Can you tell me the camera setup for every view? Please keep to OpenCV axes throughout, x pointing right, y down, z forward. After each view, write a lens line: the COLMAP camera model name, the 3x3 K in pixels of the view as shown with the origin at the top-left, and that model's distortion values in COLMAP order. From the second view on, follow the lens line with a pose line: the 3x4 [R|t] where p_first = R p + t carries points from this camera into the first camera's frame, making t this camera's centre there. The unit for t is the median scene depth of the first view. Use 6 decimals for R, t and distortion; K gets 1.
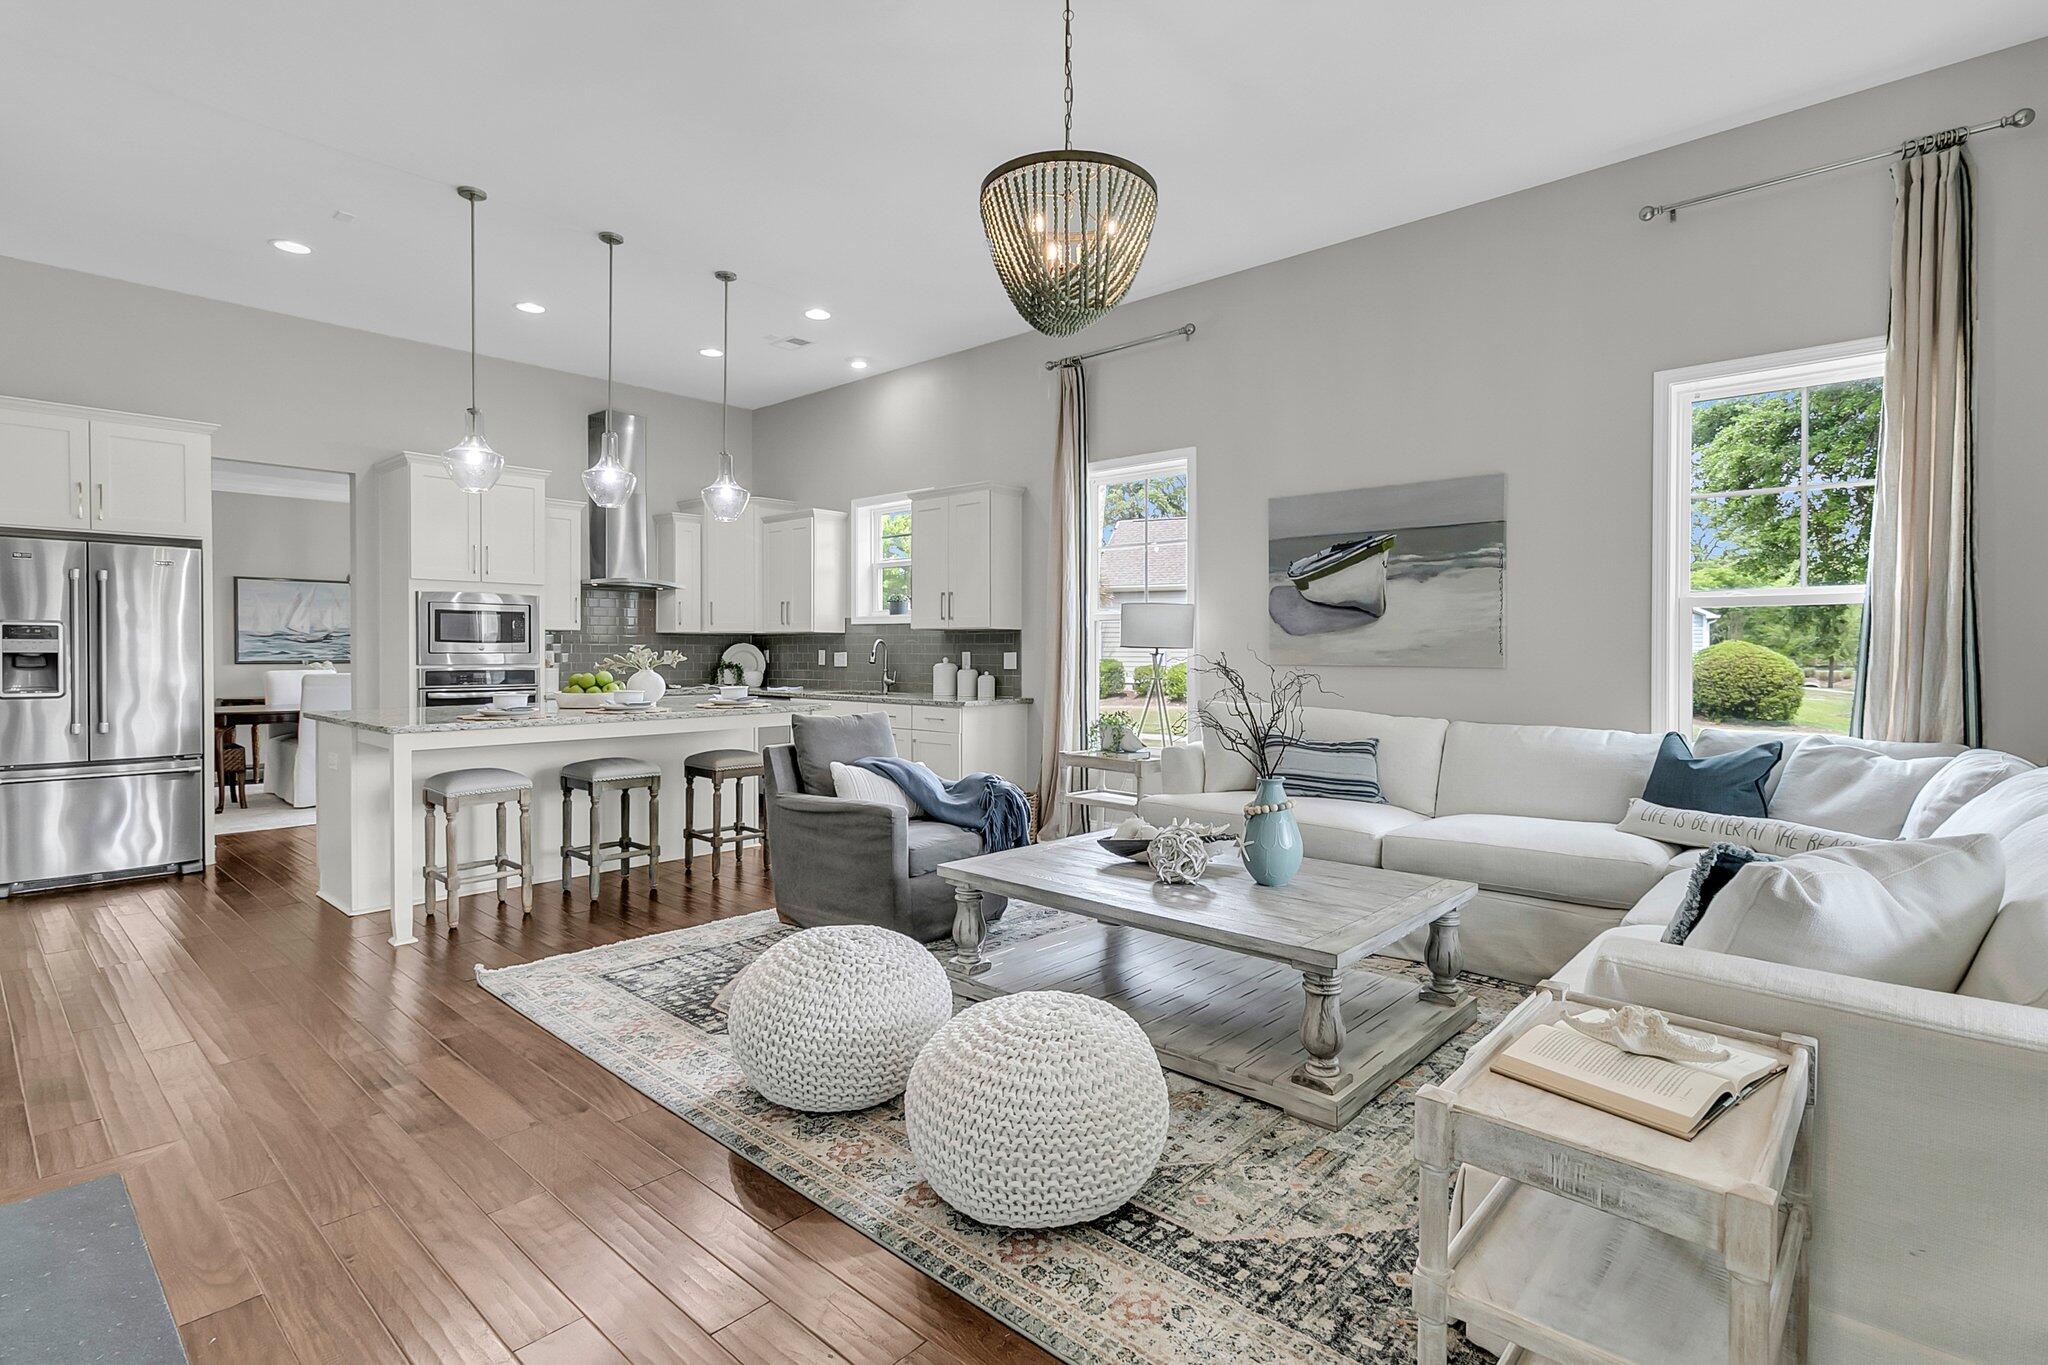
lens RADIAL K [[985.7, 0, 1037.3], [0, 985.7, 661.9], [0, 0, 1]] dist [0.000038, 0.001124]
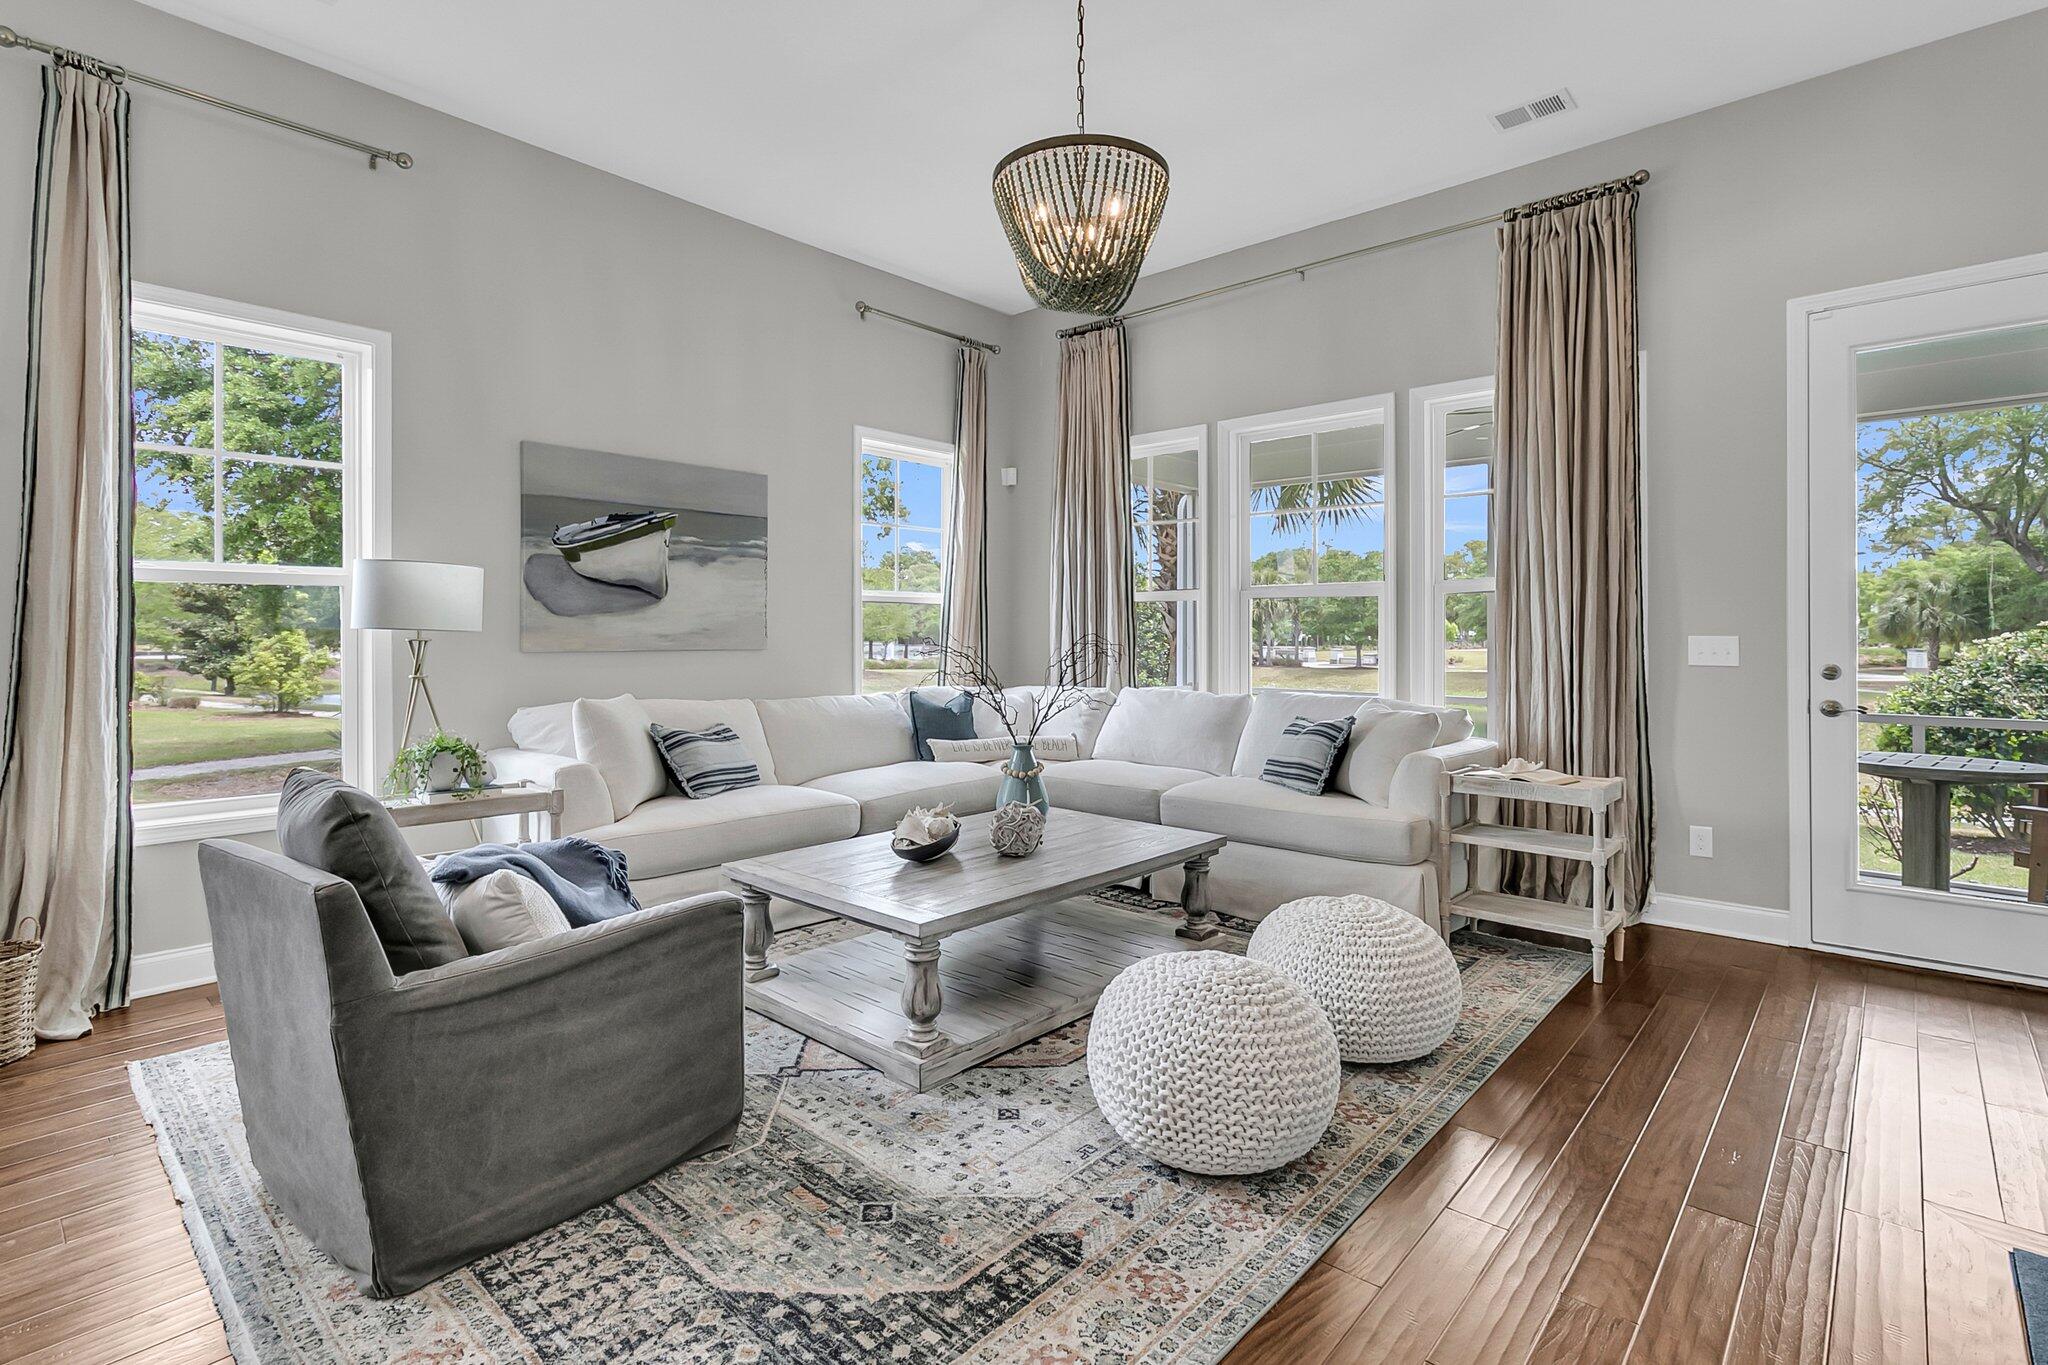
lens RADIAL K [[985.7, 0, 1032.7], [0, 985.7, 632.6], [0, 0, 1]] dist [0.000038, 0.001124]
pose [[-0.009767, -0.000530, 0.999952, -0.472912], [0.013349, 0.999911, 0.000661, -0.007048], [-0.999863, 0.013355, -0.009759, 0.517123]]
